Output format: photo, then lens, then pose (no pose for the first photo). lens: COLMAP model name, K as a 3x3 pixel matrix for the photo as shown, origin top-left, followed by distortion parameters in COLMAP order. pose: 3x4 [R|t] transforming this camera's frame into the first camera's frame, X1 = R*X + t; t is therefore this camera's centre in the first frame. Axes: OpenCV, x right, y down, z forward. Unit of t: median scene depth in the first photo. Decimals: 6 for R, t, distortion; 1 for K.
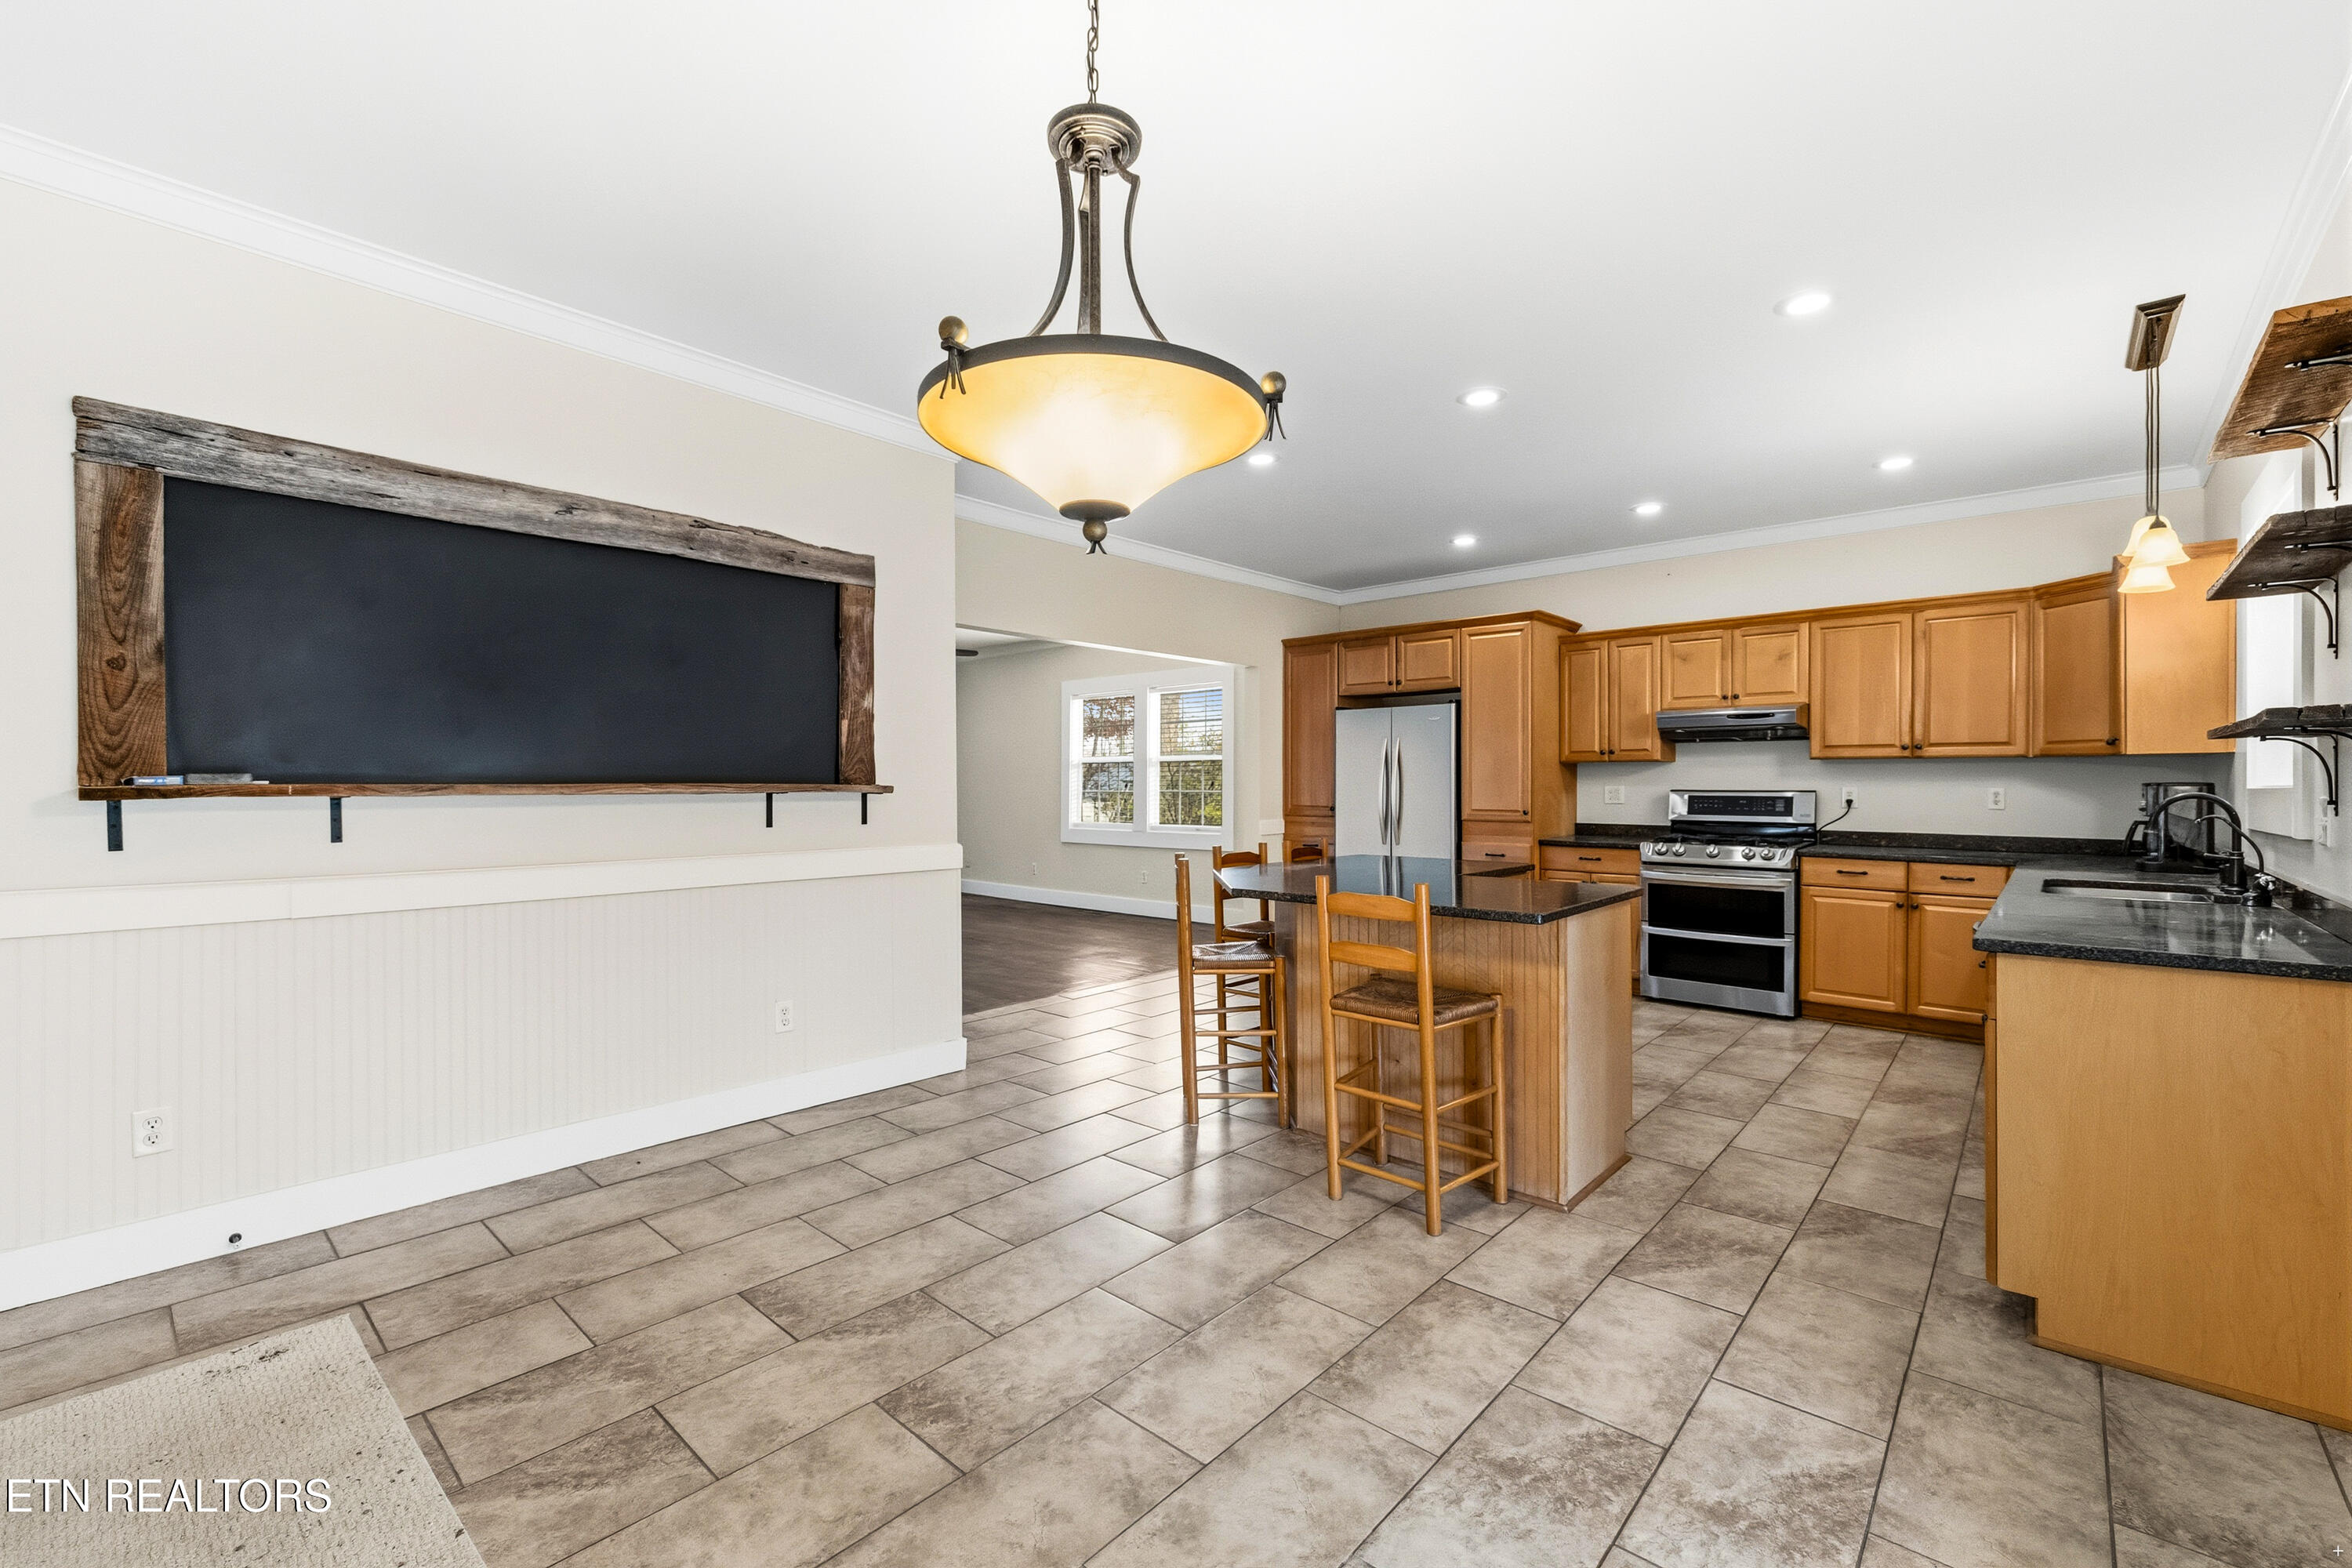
lens RADIAL K [[984.9, 0, 1203.8], [0, 984.9, 788.5], [0, 0, 1]] dist [-0.001279, 0.000650]
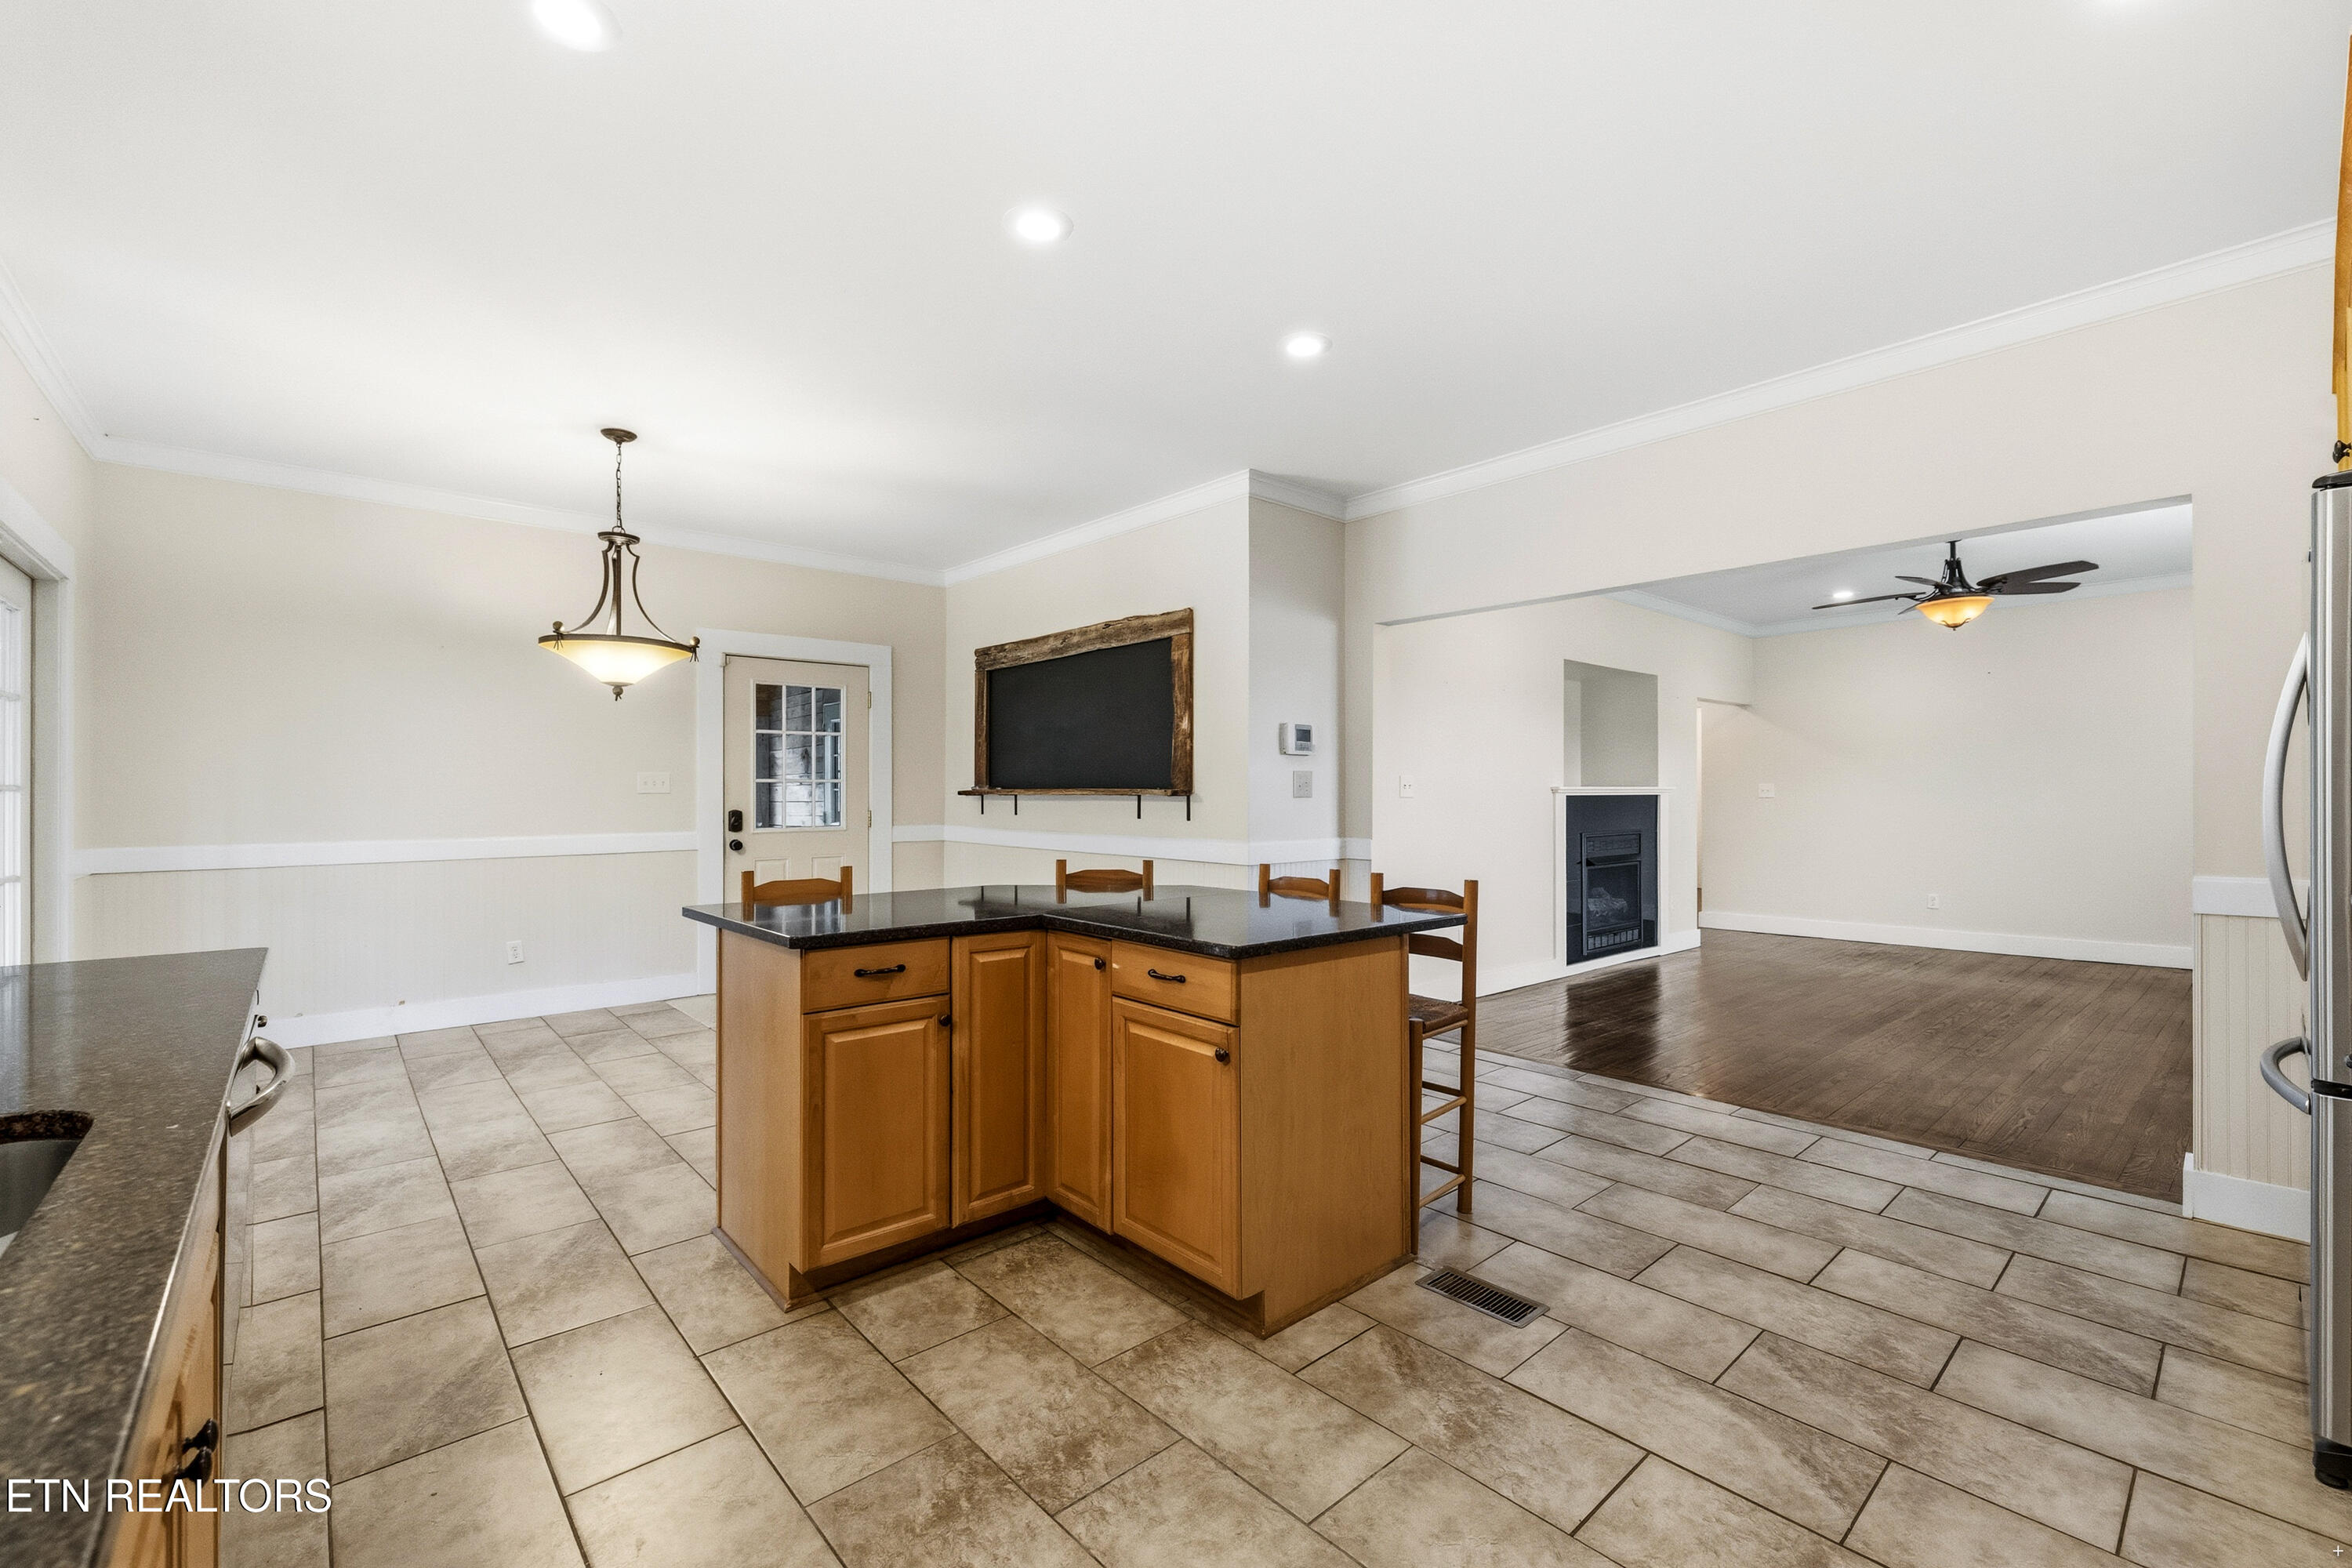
lens RADIAL K [[984.9, 0, 1156.3], [0, 984.9, 796.6], [0, 0, 1]] dist [-0.001279, 0.000650]
pose [[-0.143906, 0.004077, -0.989583, 0.911047], [-0.003092, 0.999985, 0.004570, -0.000160], [0.989587, 0.003717, -0.143891, 1.134089]]
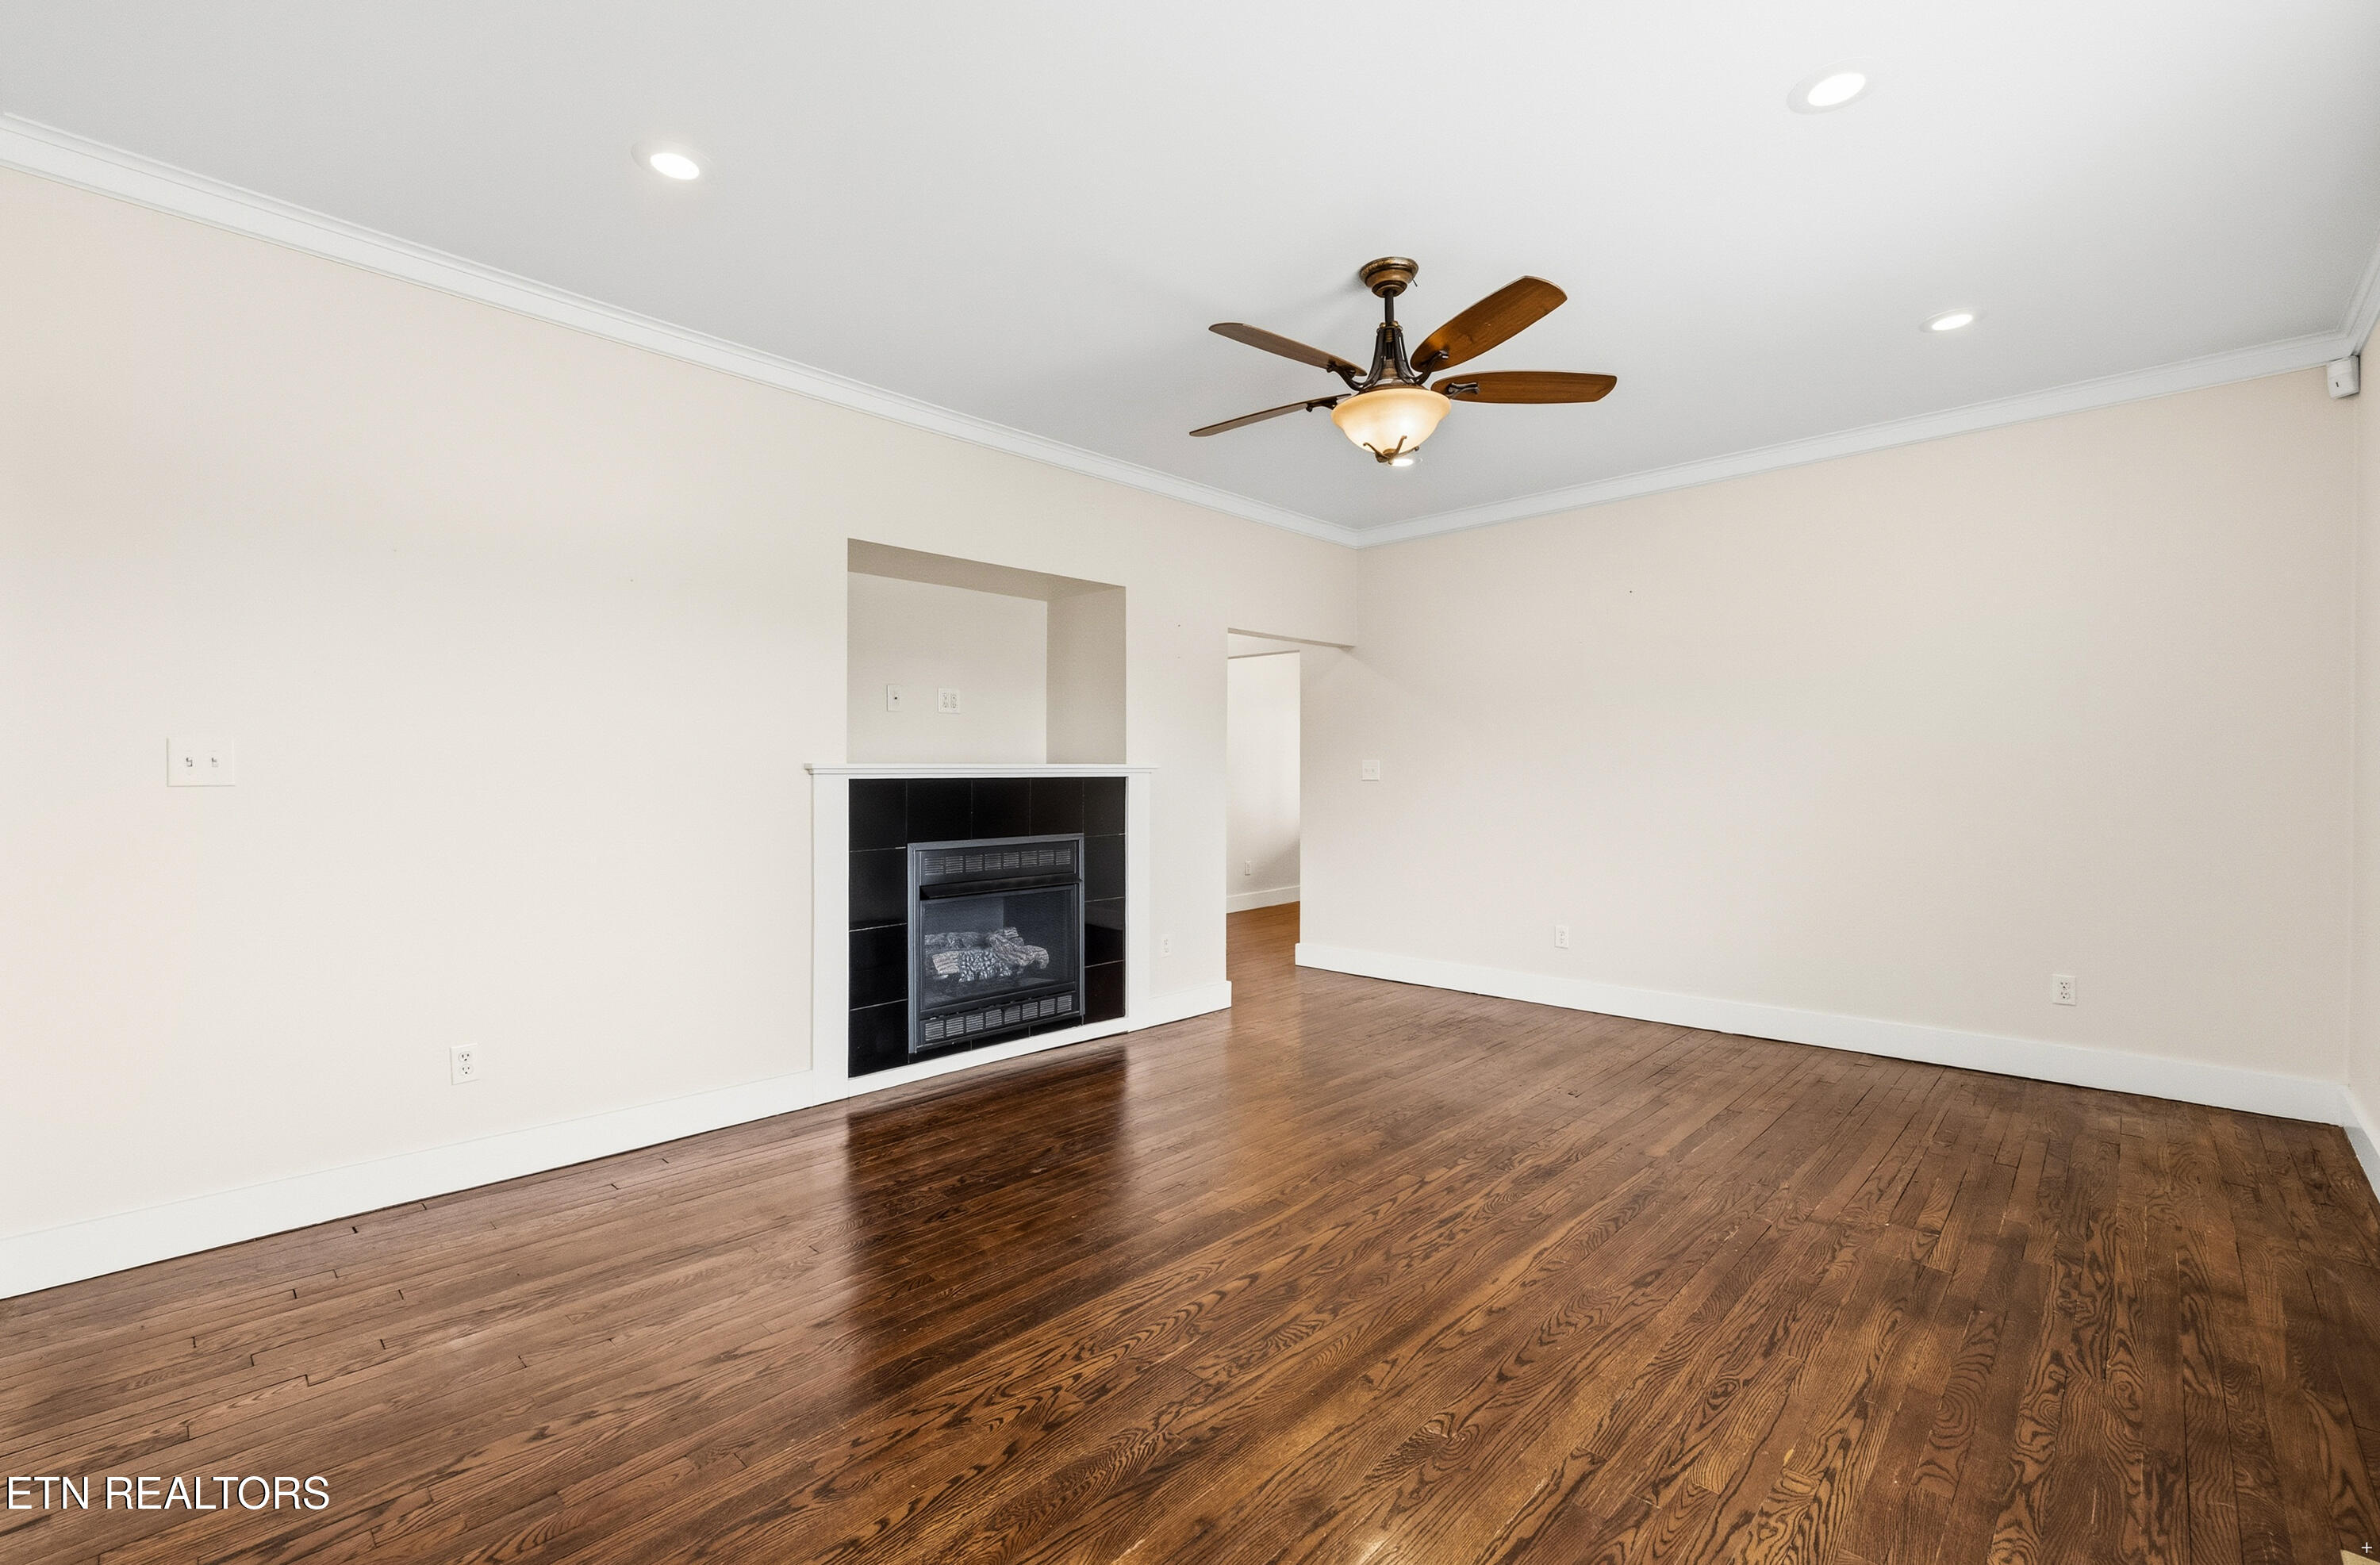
lens RADIAL K [[1005.4, 0, 1183.3], [0, 1005.4, 791.8], [0, 0, 1]] dist [-0.000321, 0.000058]
pose [[-0.052090, 0.022809, -0.998382, 0.090208], [-0.005966, 0.999714, 0.023151, -0.008195], [0.998625, 0.007162, -0.051939, 1.969039]]
